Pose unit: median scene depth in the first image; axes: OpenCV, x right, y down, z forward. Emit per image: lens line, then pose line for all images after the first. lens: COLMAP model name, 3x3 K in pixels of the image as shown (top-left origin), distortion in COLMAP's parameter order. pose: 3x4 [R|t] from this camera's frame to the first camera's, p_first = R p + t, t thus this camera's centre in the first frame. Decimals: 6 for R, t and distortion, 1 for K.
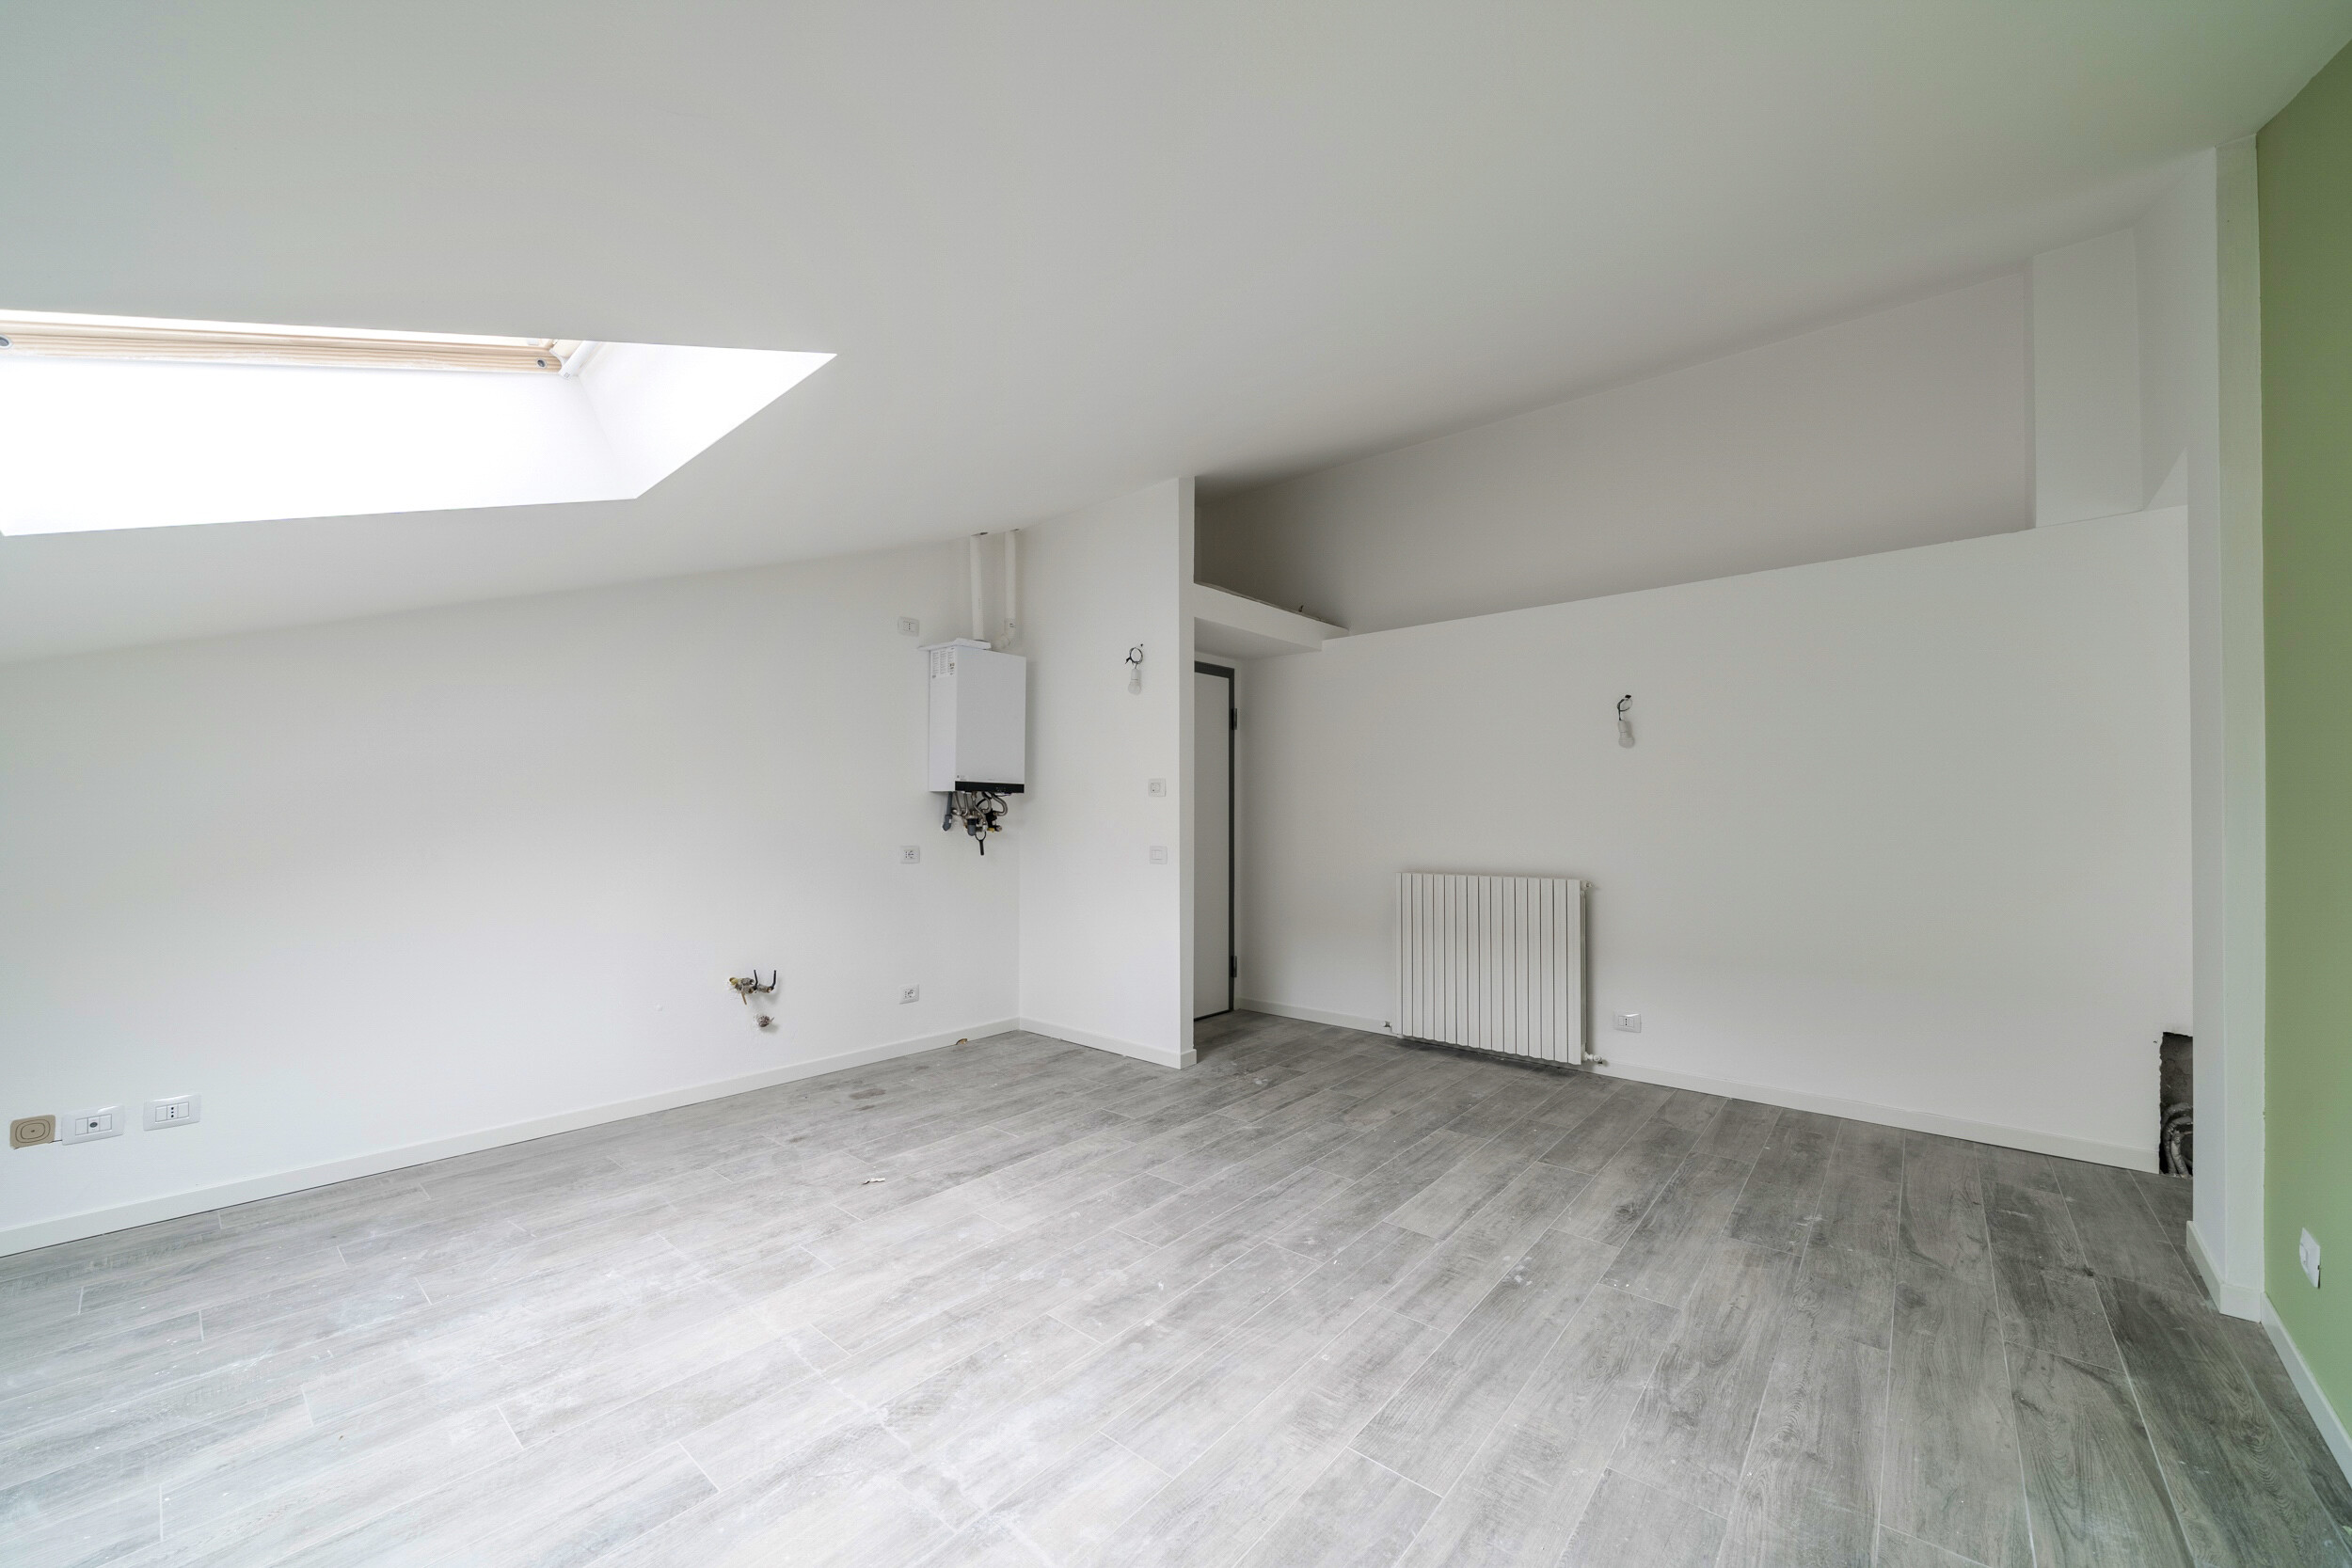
lens RADIAL K [[882.0, 0, 1161.5], [0, 882.0, 818.9], [0, 0, 1]] dist [-0.003421, -0.000193]
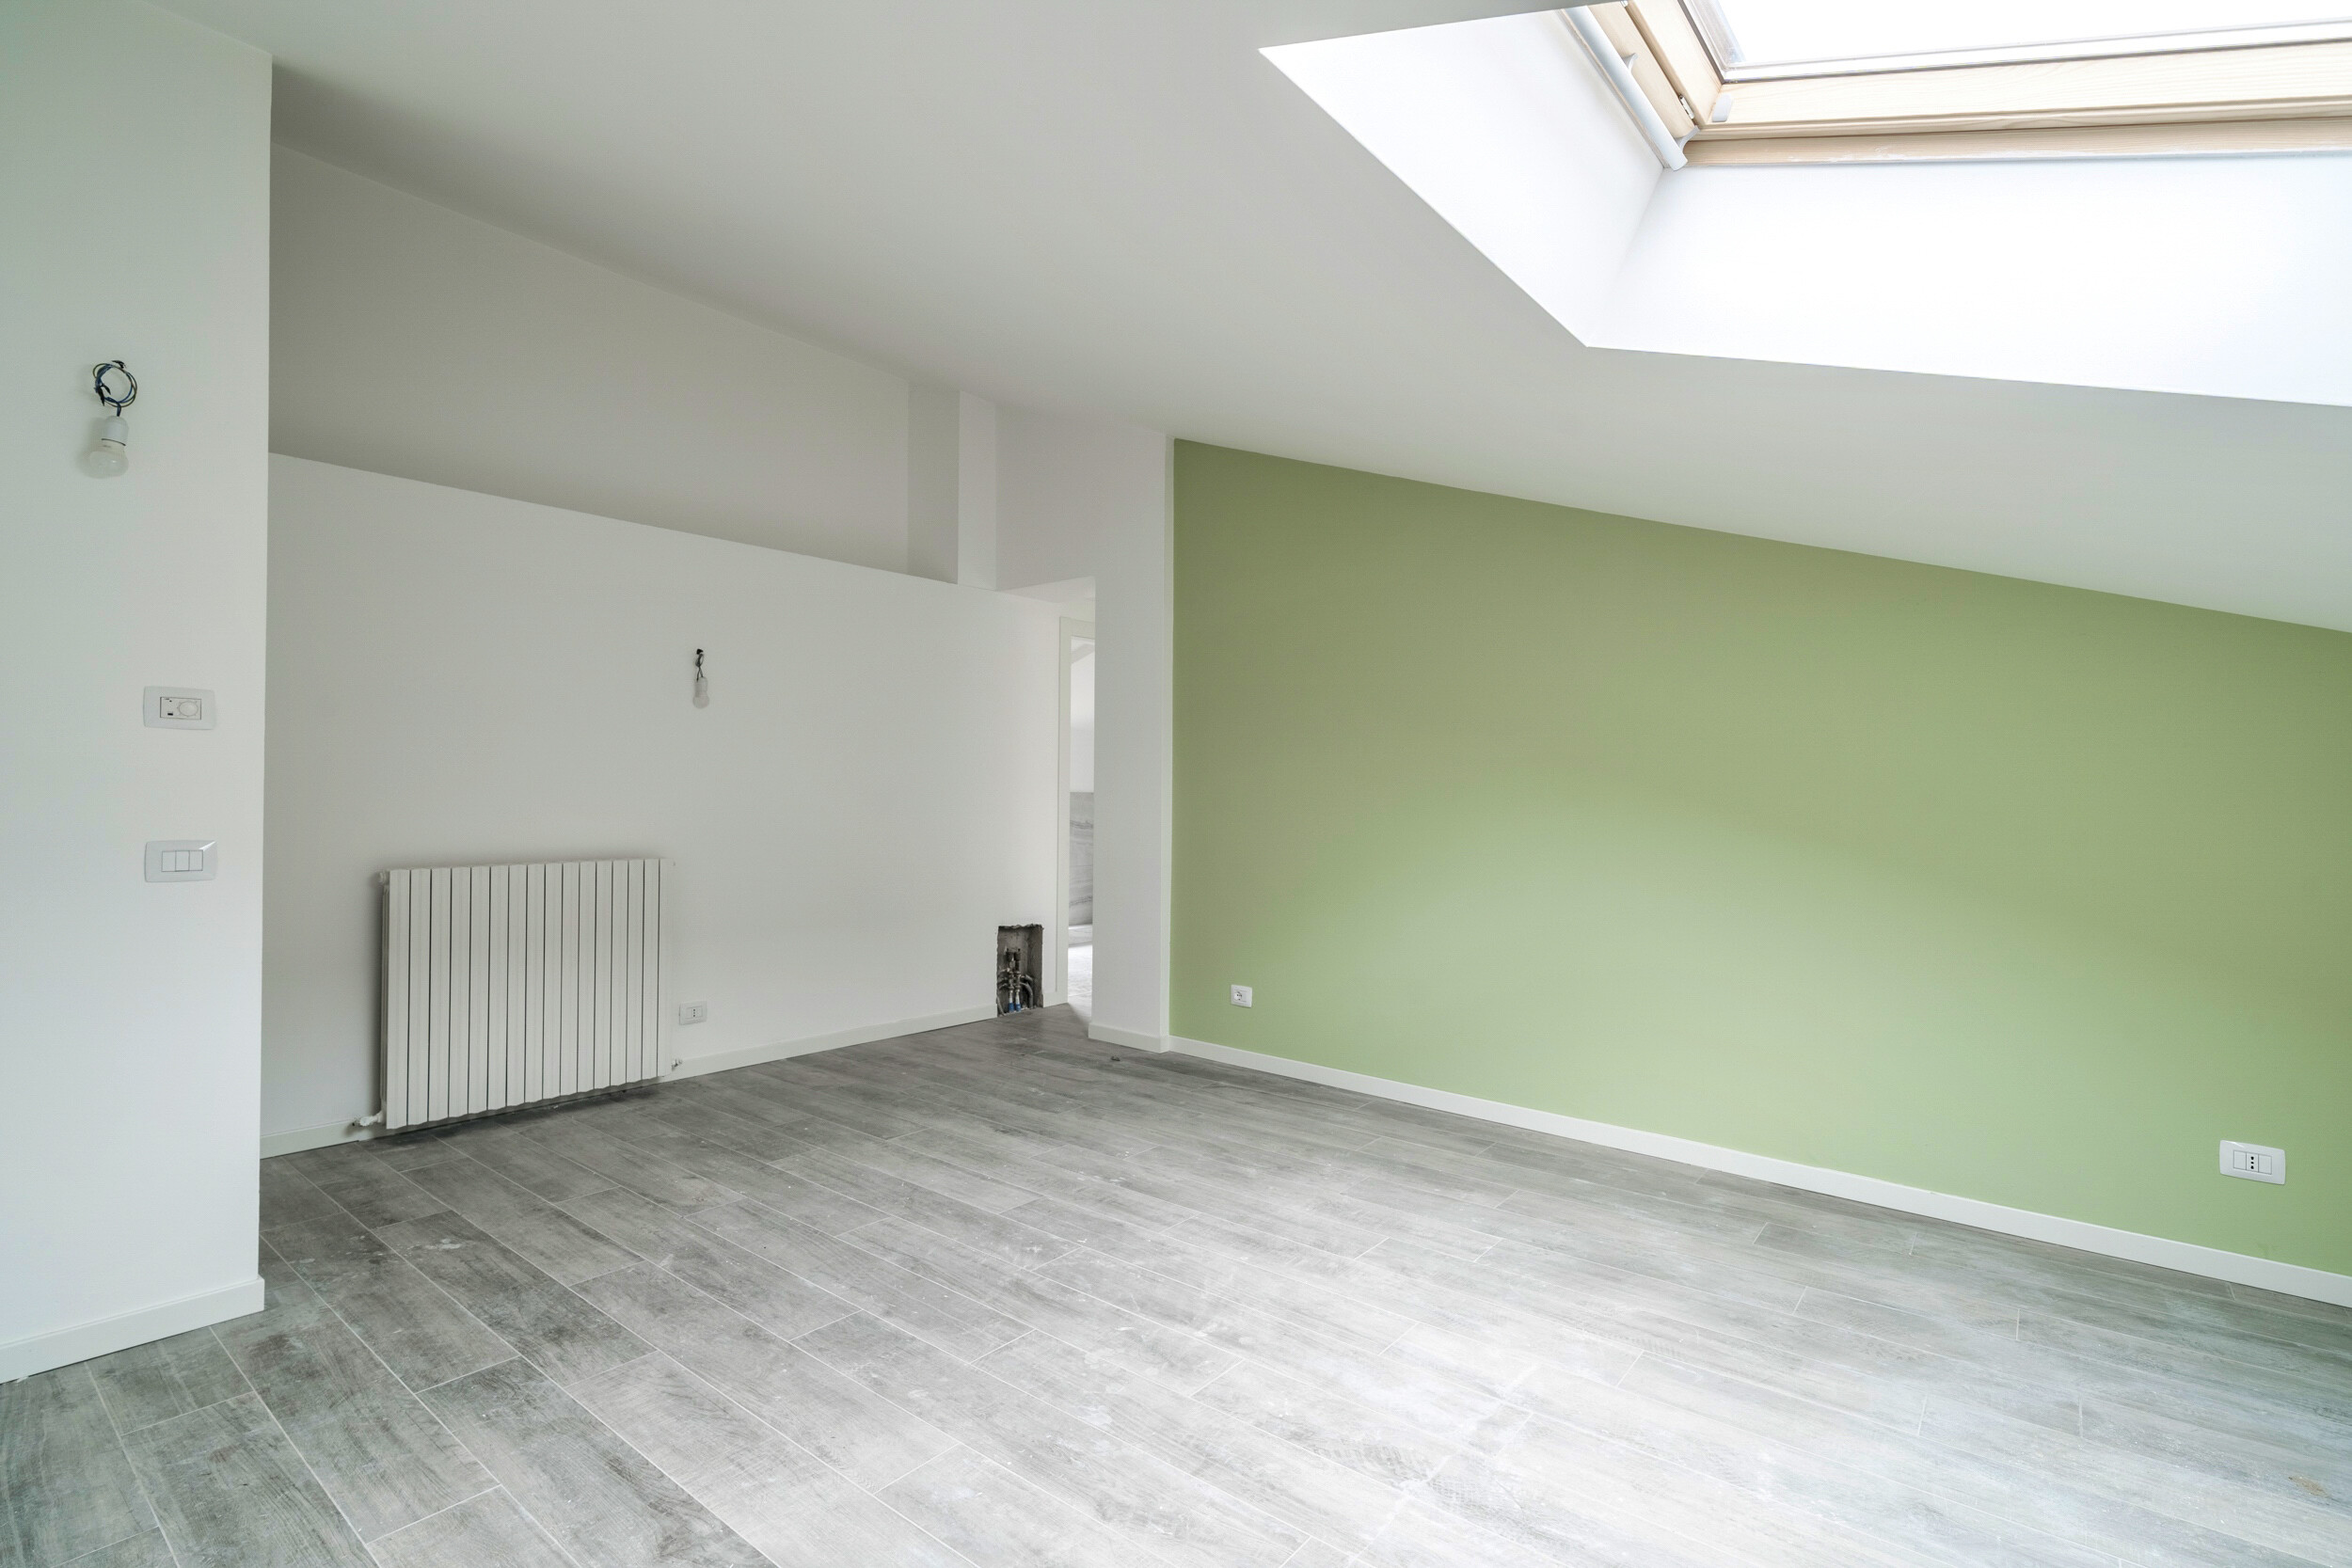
lens RADIAL K [[1095.5, 0, 1158.3], [0, 1095.5, 790.9], [0, 0, 1]] dist [0.001493, 0.000084]
pose [[-0.026875, 0.002610, 0.999635, -0.780442], [-0.010933, 0.999936, -0.002904, 0.002784], [-0.999579, -0.011007, -0.026845, 0.723847]]
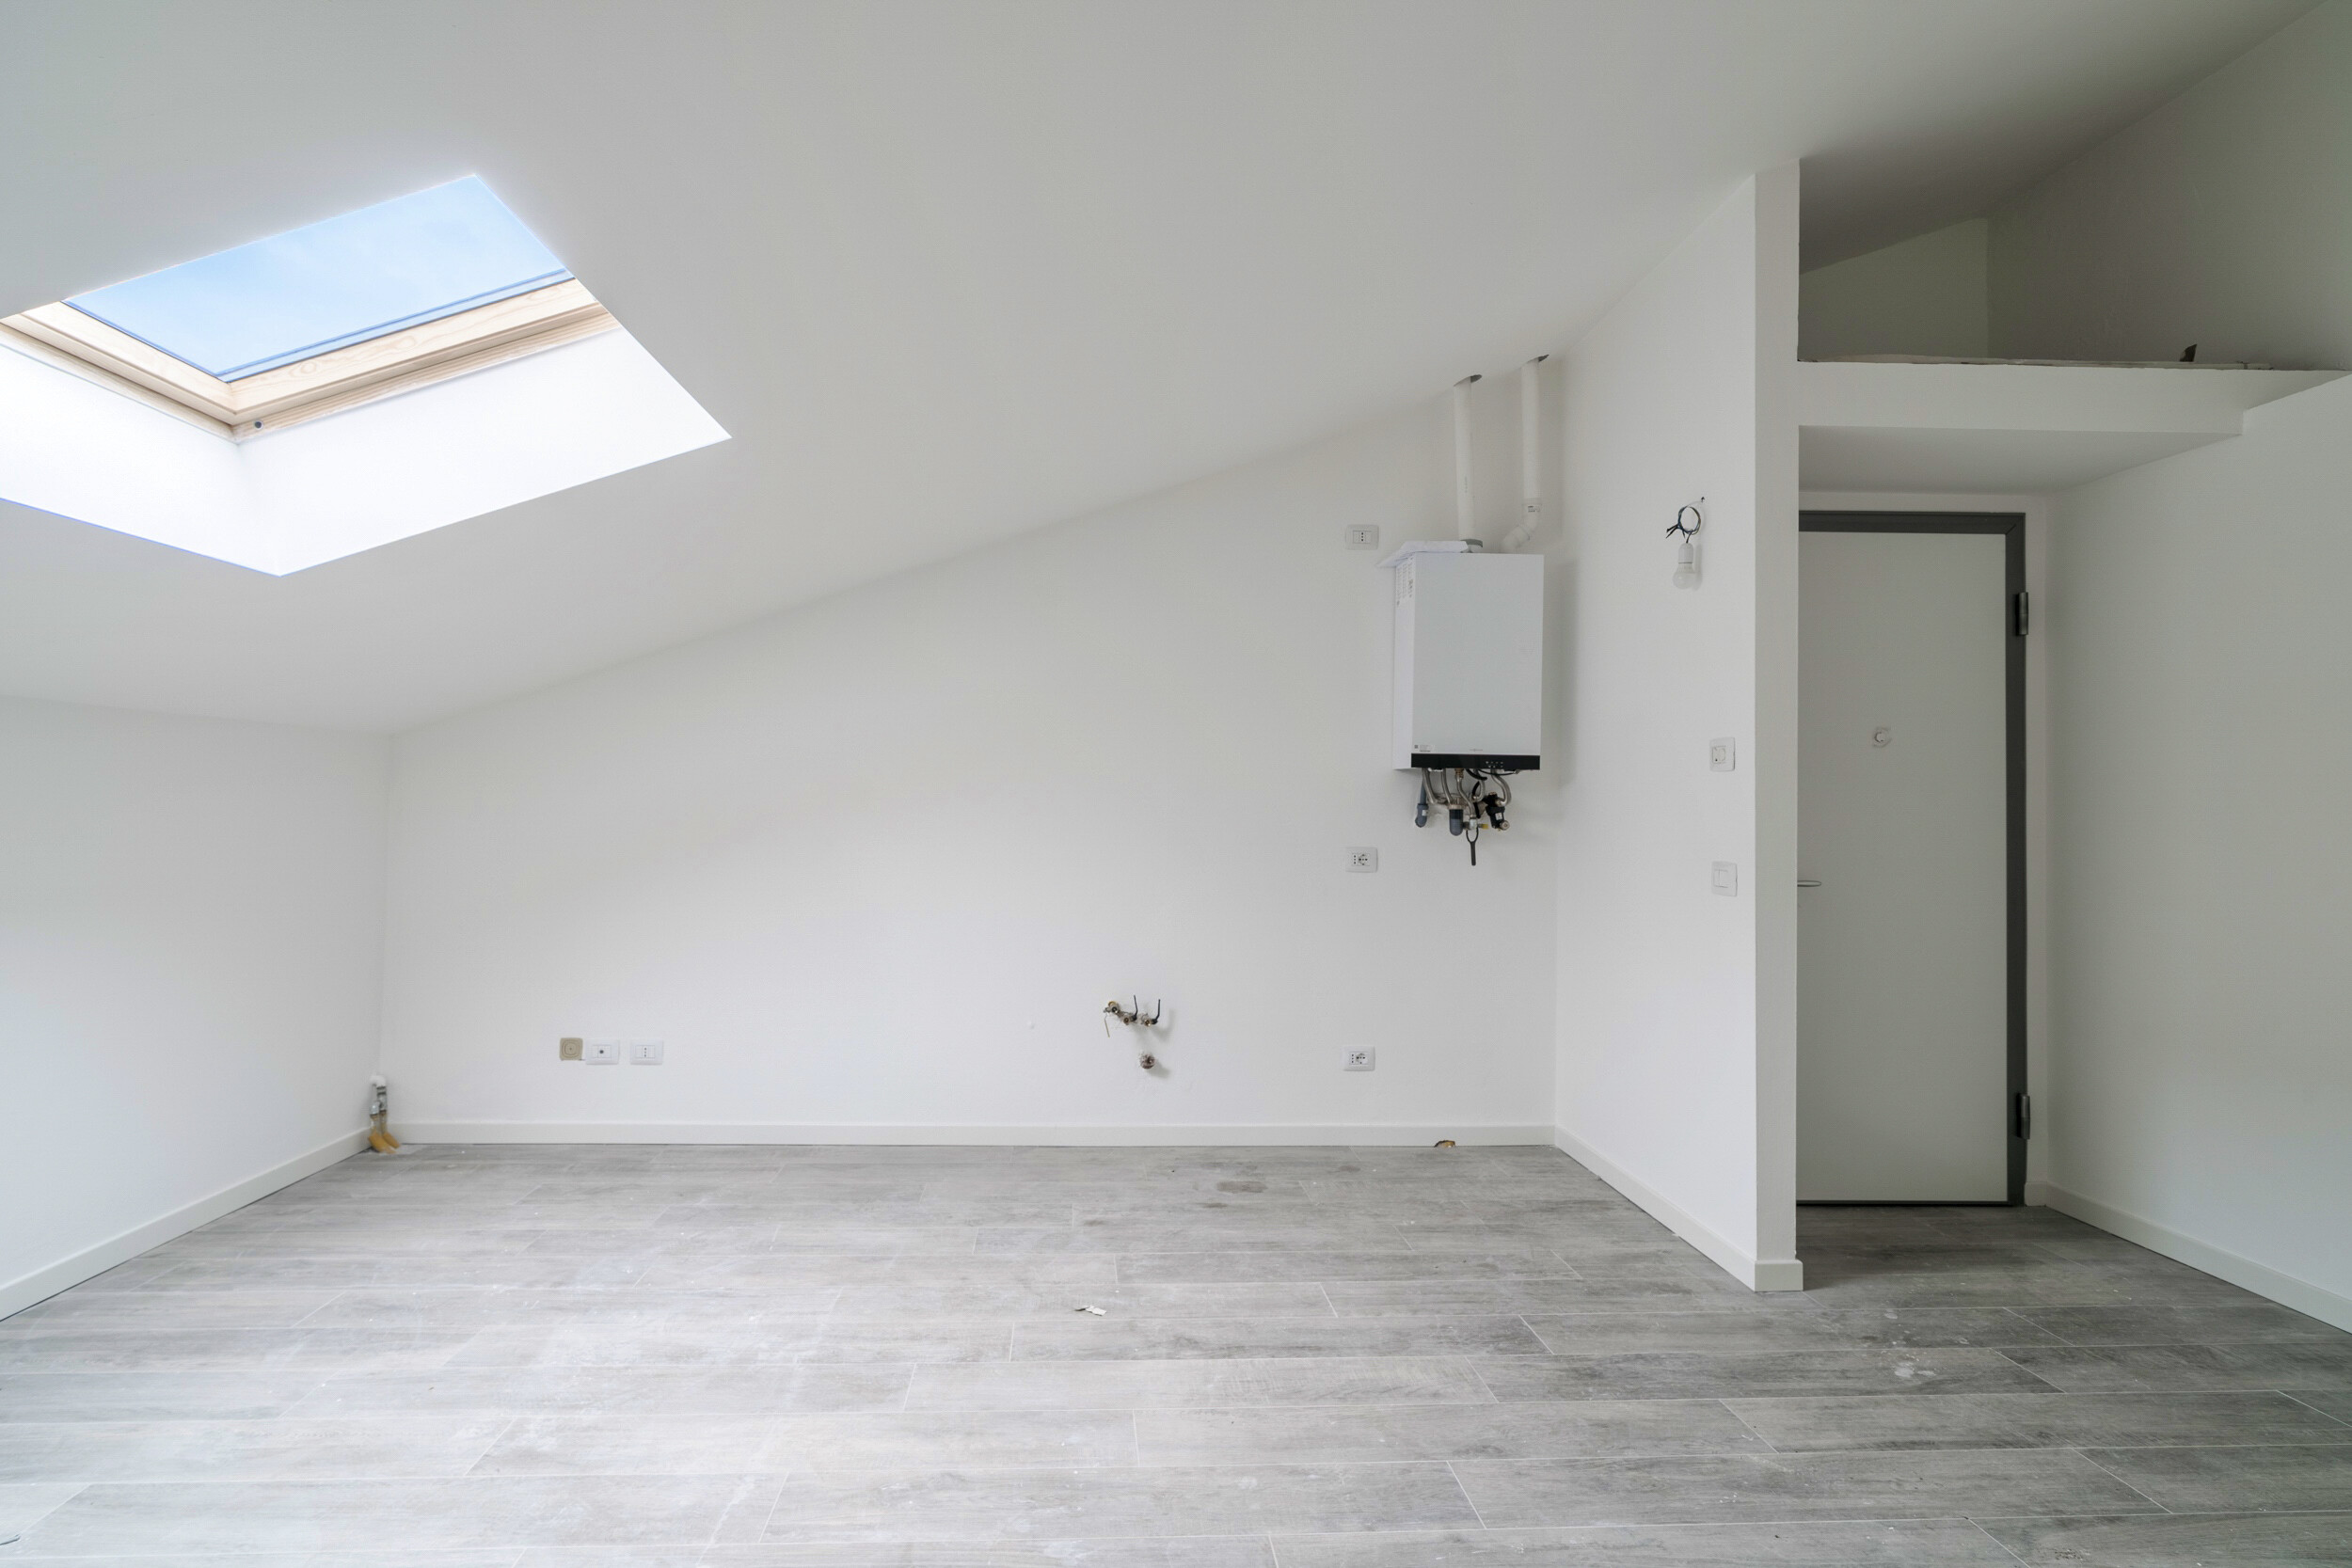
lens RADIAL K [[1114.1, 0, 1124.1], [0, 1114.1, 787.9], [0, 0, 1]] dist [0.002257, 0.000382]
pose [[0.690964, -0.005855, -0.722865, 0.326753], [-0.010202, 0.999789, -0.017849, 0.001378], [0.722817, 0.019708, 0.690758, 0.357912]]
